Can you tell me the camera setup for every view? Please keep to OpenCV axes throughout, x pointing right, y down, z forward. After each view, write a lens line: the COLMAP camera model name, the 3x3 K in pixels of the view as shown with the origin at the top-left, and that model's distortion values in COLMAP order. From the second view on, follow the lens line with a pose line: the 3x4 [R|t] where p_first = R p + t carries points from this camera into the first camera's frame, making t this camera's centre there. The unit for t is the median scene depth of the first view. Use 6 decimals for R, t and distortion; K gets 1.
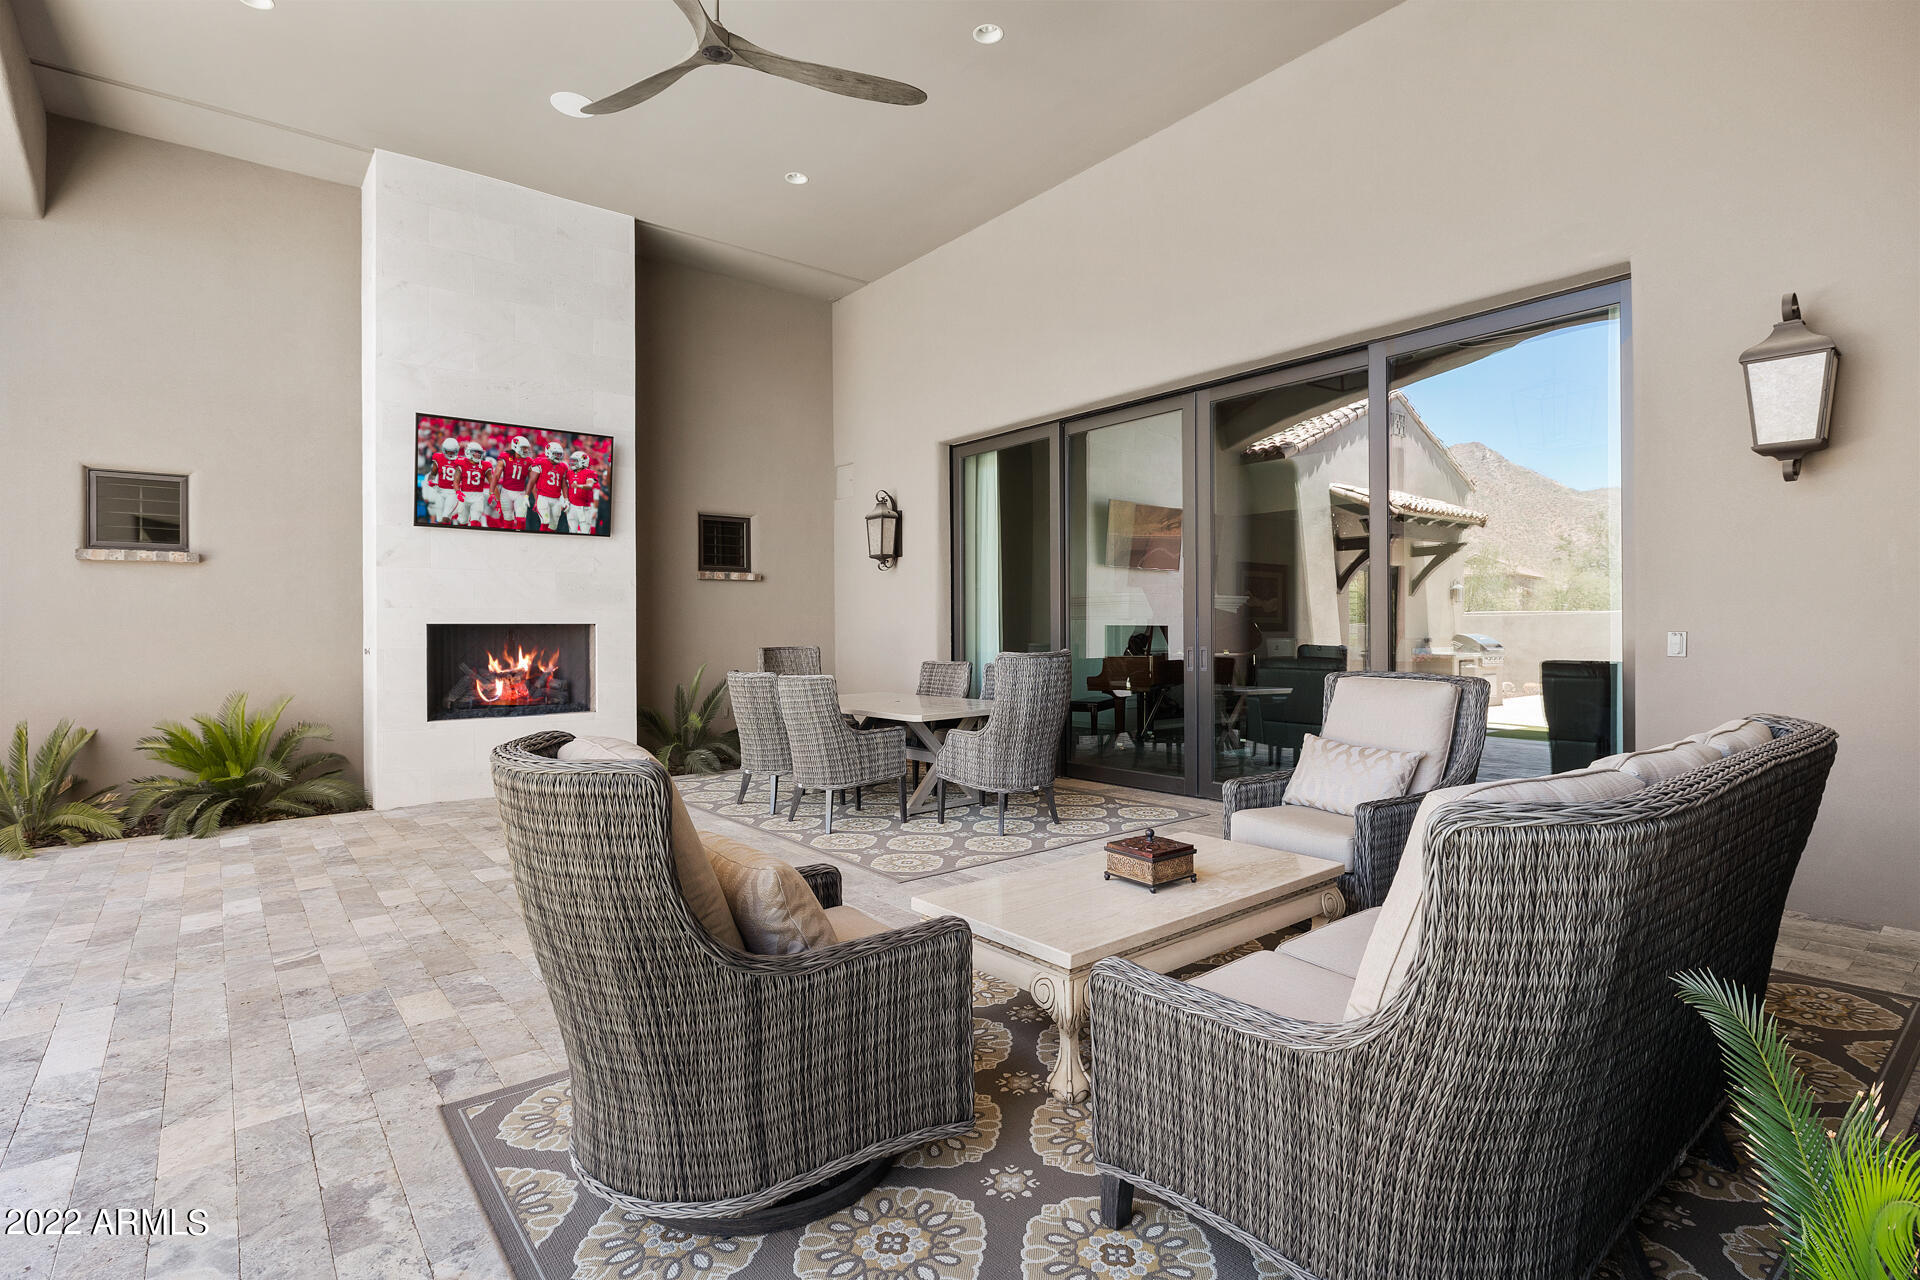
lens RADIAL K [[925.1, 0, 958.5], [0, 925.1, 625.4], [0, 0, 1]] dist [0.000291, 0.000220]
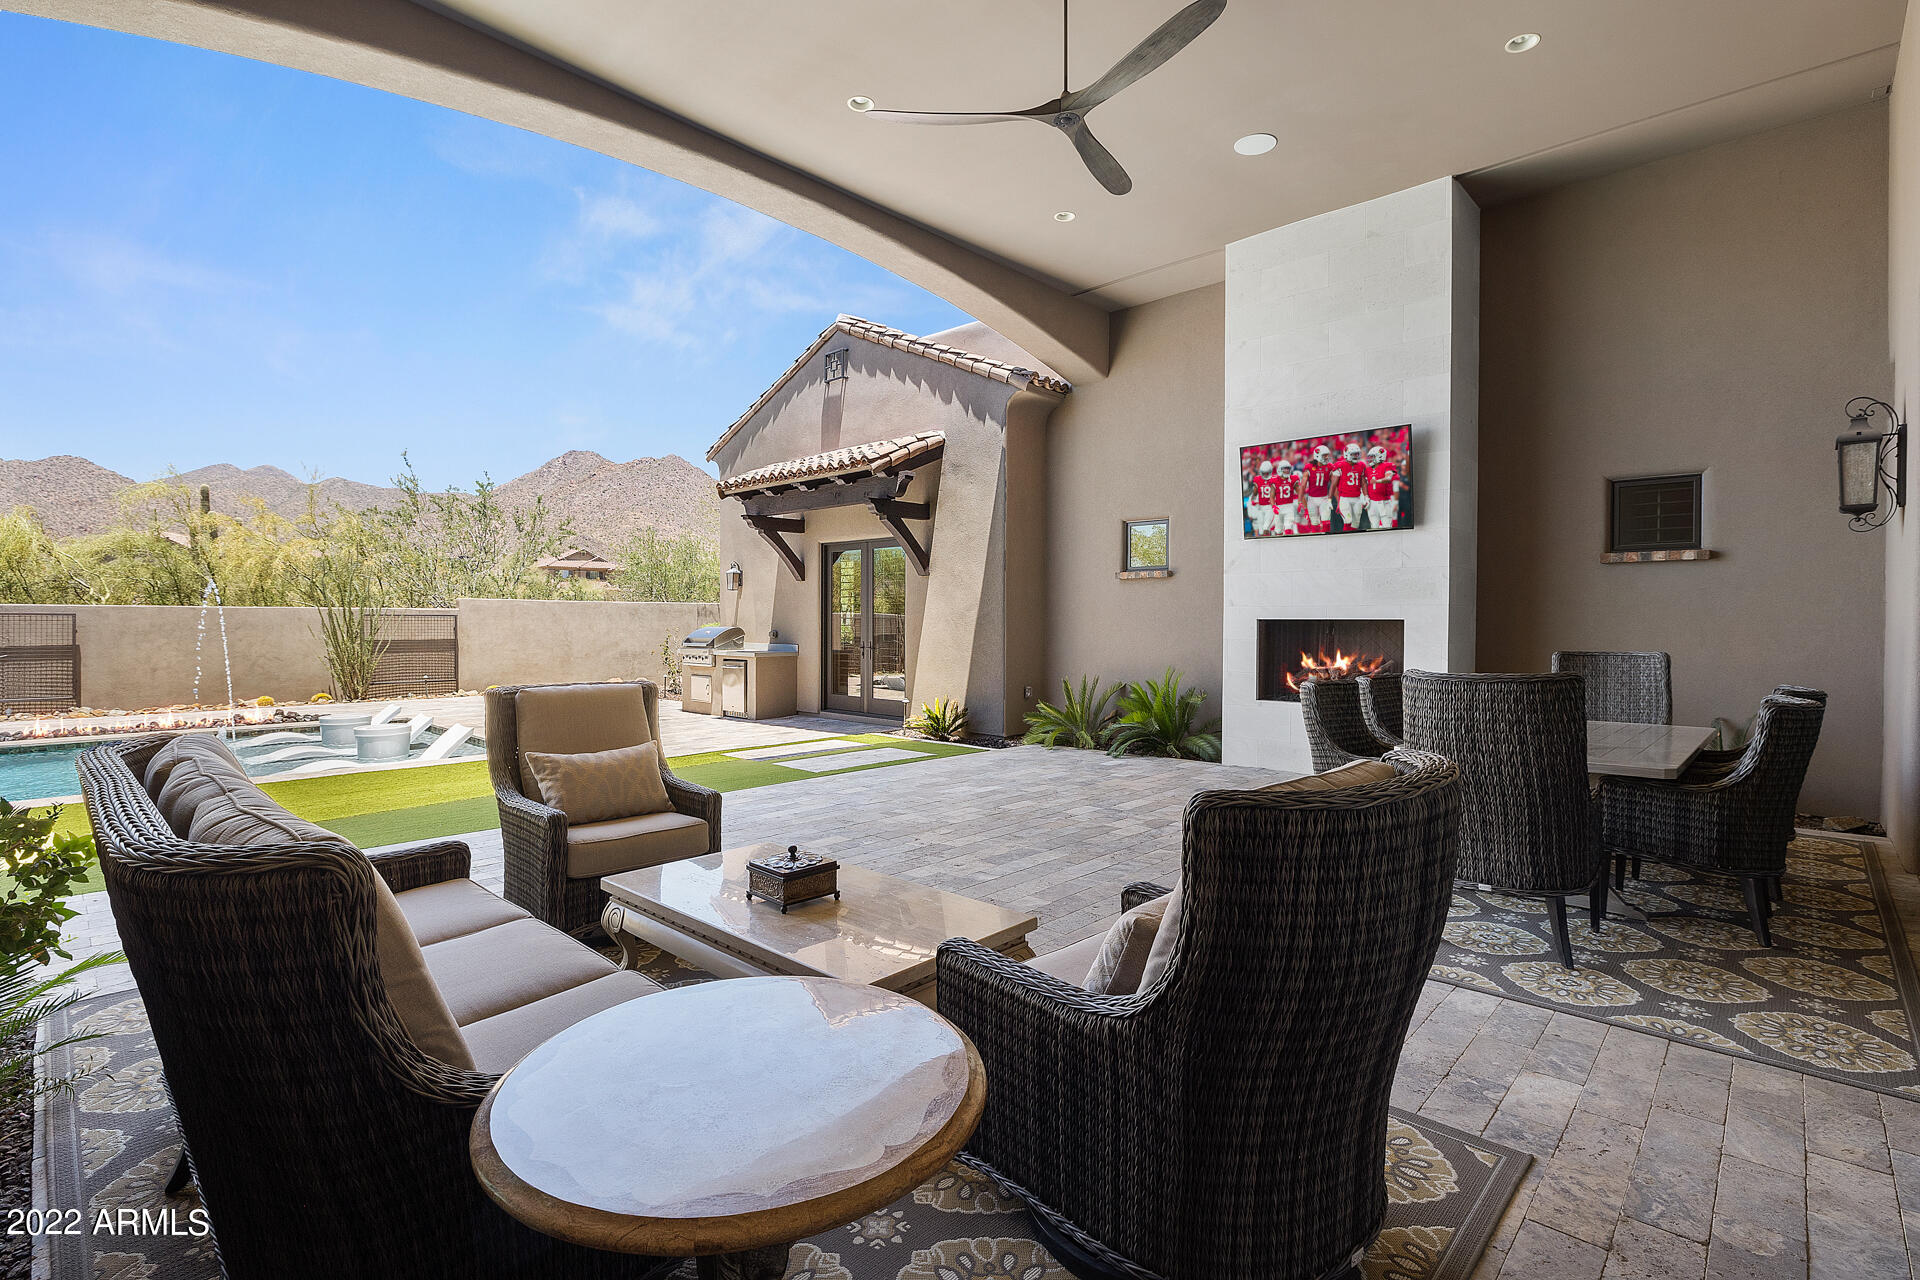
lens RADIAL K [[893.3, 0, 960.2], [0, 893.3, 628.8], [0, 0, 1]] dist [-0.004948, 0.001090]
pose [[0.136763, 0.011373, -0.990538, 0.500044], [-0.000935, 0.999935, 0.011351, -0.002672], [0.990603, -0.000626, 0.136765, 0.441543]]
